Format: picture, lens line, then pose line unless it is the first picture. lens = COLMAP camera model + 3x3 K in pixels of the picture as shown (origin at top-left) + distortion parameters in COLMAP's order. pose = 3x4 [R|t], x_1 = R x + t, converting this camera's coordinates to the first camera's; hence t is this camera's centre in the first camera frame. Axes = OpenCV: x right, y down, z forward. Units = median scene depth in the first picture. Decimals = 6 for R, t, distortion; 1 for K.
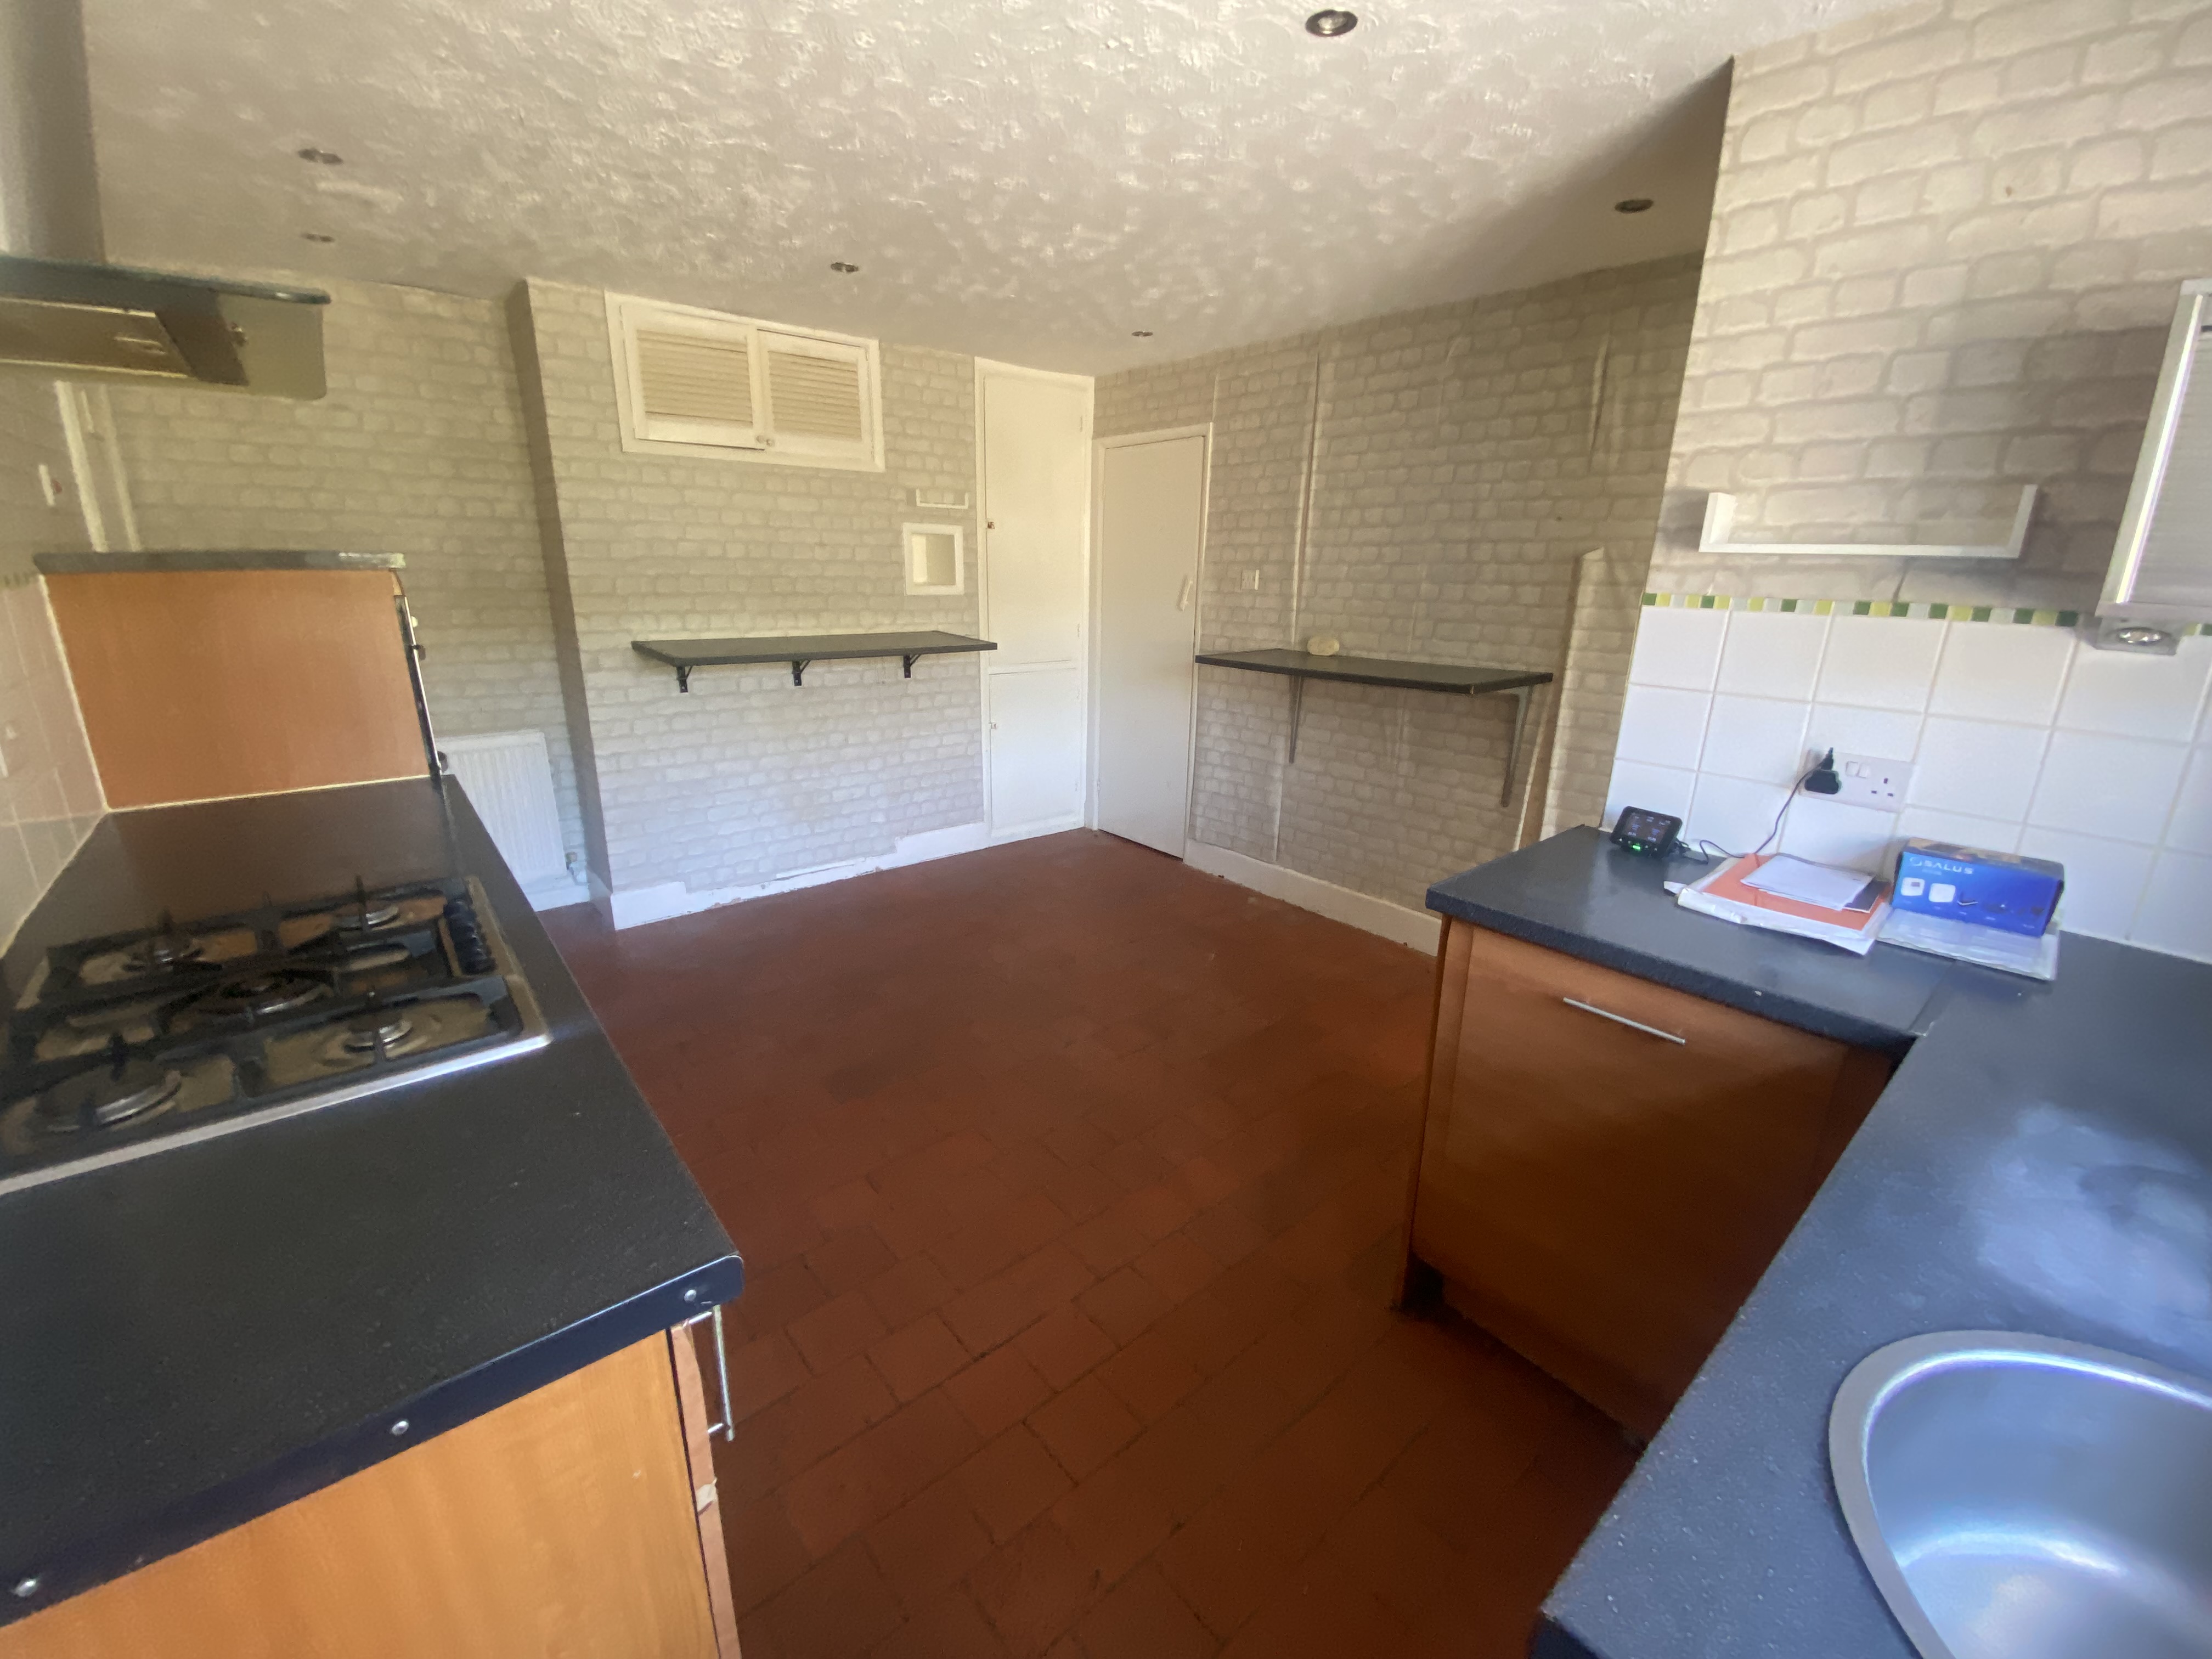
lens RADIAL K [[900.1, 0, 1114.0], [0, 900.1, 834.1], [0, 0, 1]] dist [-0.001866, -0.000539]
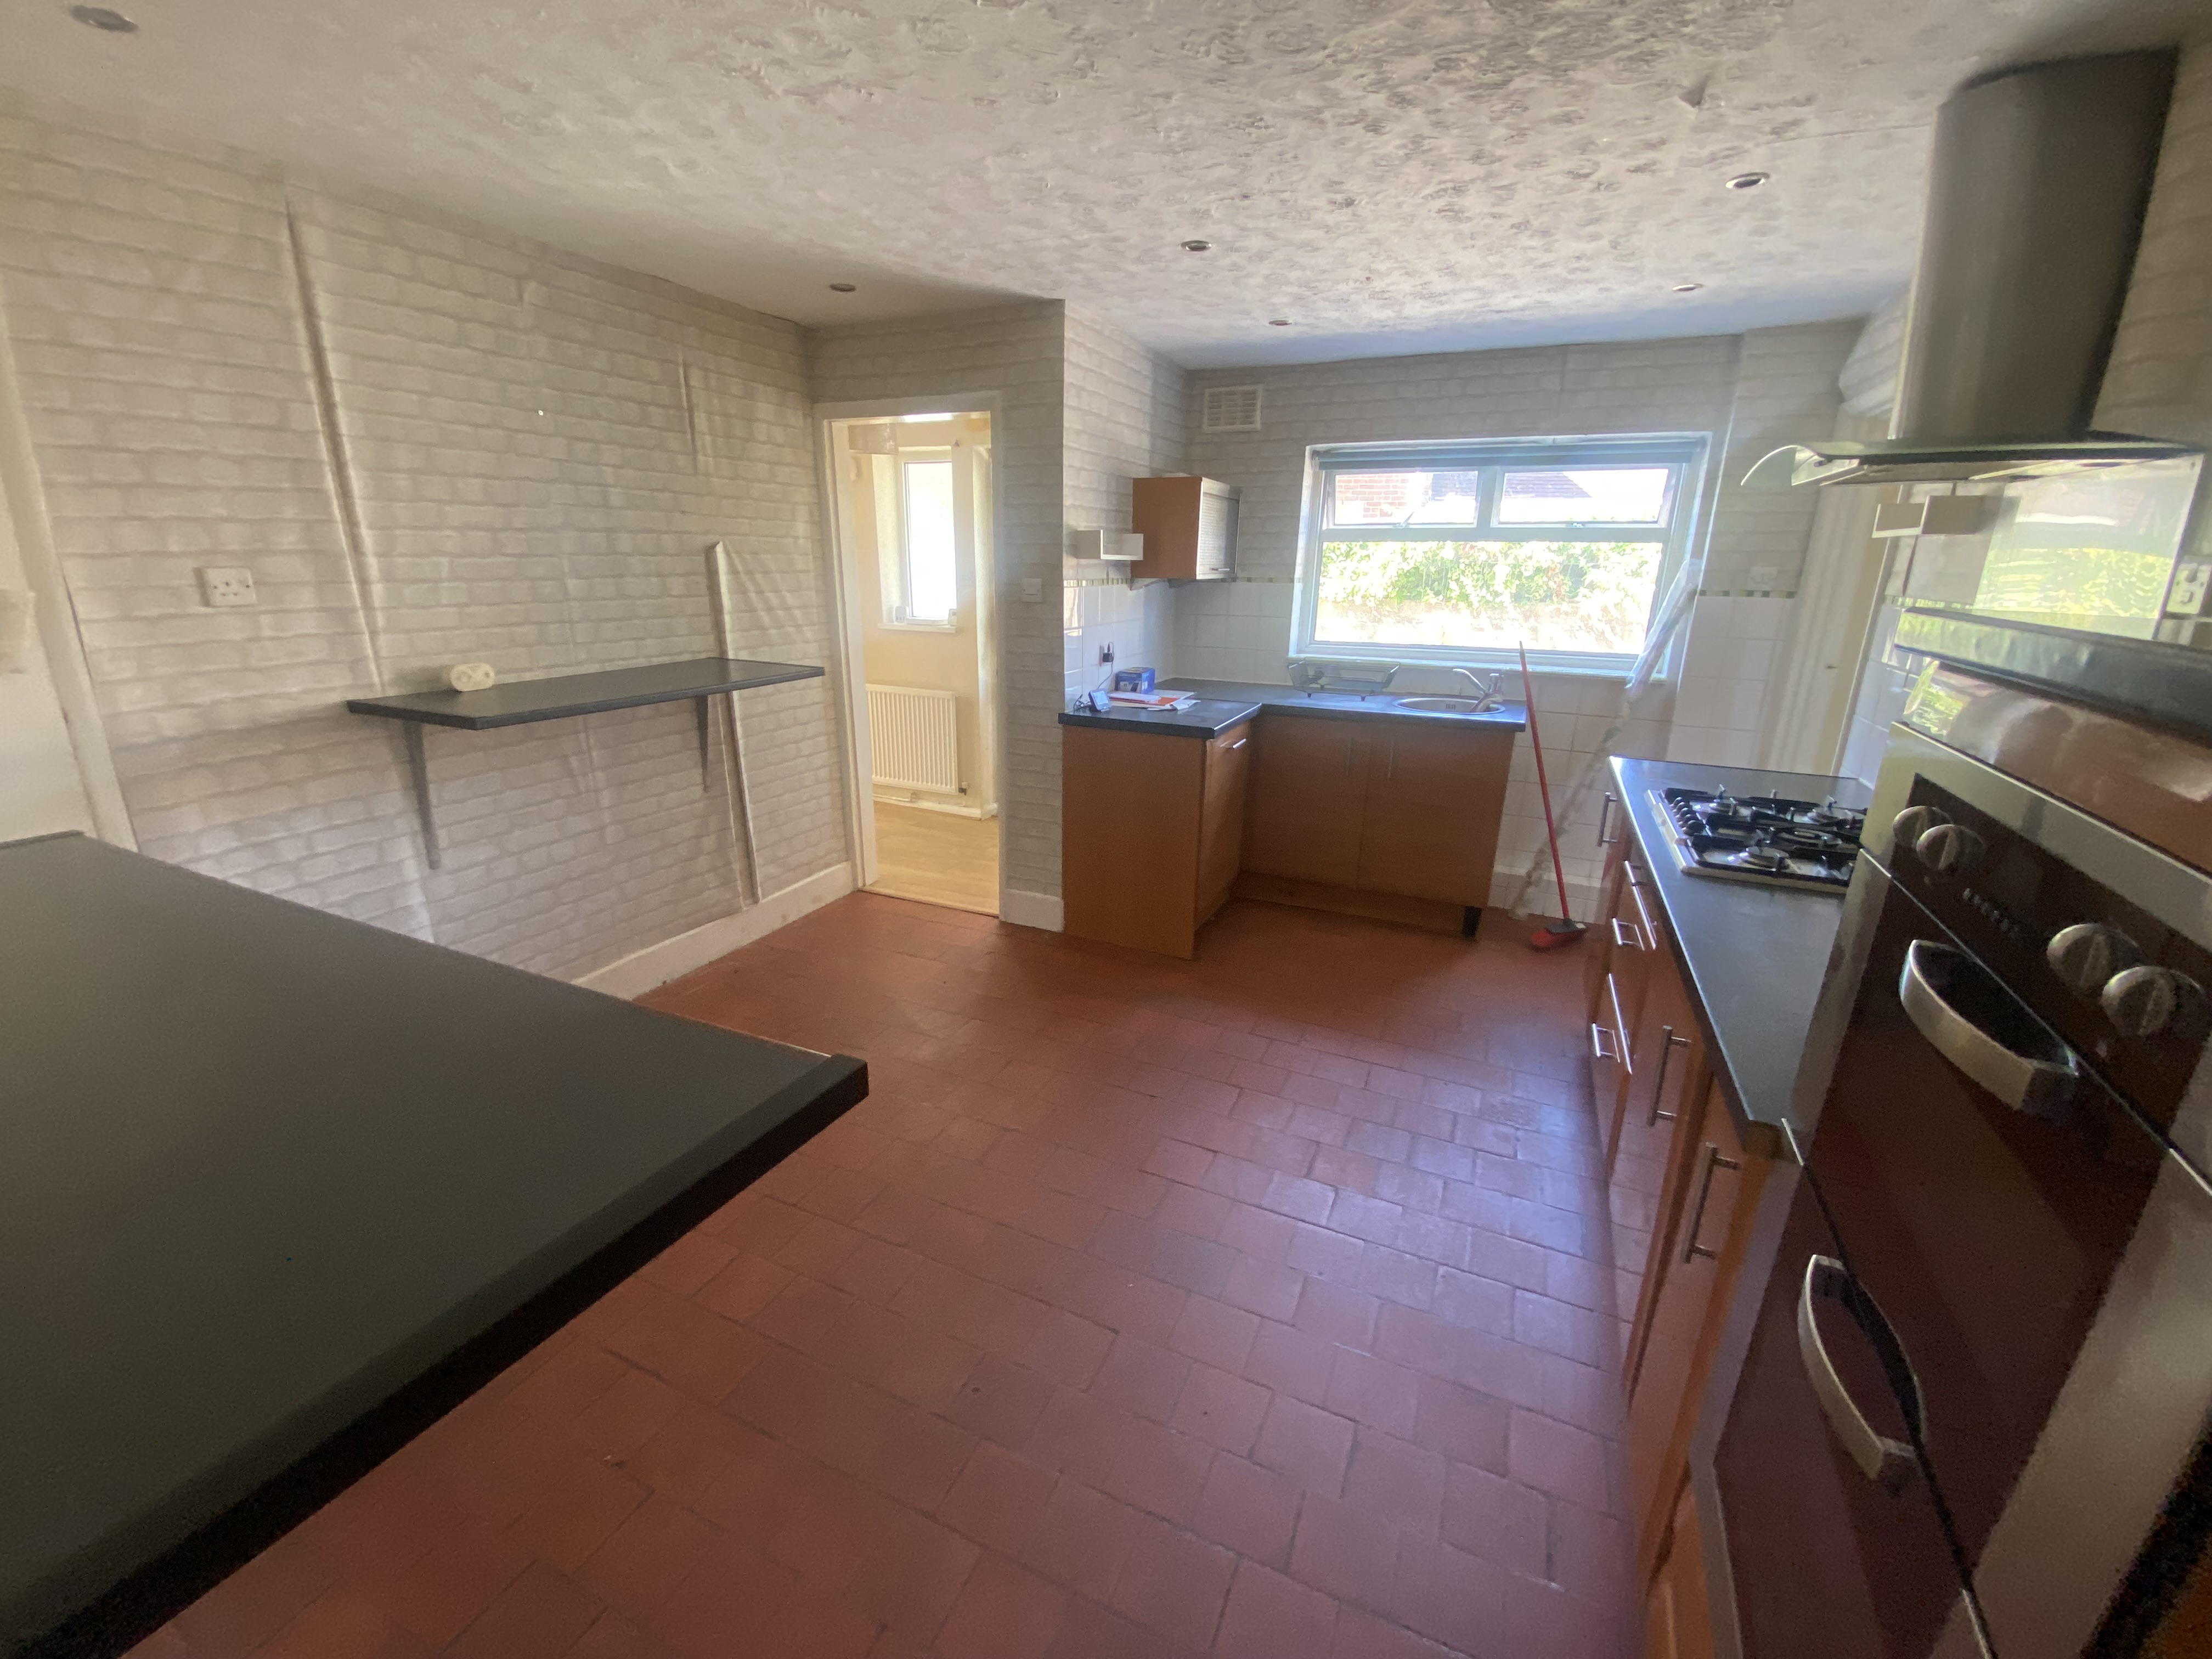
lens RADIAL K [[900.1, 0, 1111.8], [0, 900.1, 814.5], [0, 0, 1]] dist [-0.001866, -0.000539]
pose [[-0.405655, -0.272282, 0.872529, -0.628454], [0.241947, 0.888561, 0.389770, -0.284935], [-0.881422, 0.369218, -0.294571, 0.874435]]
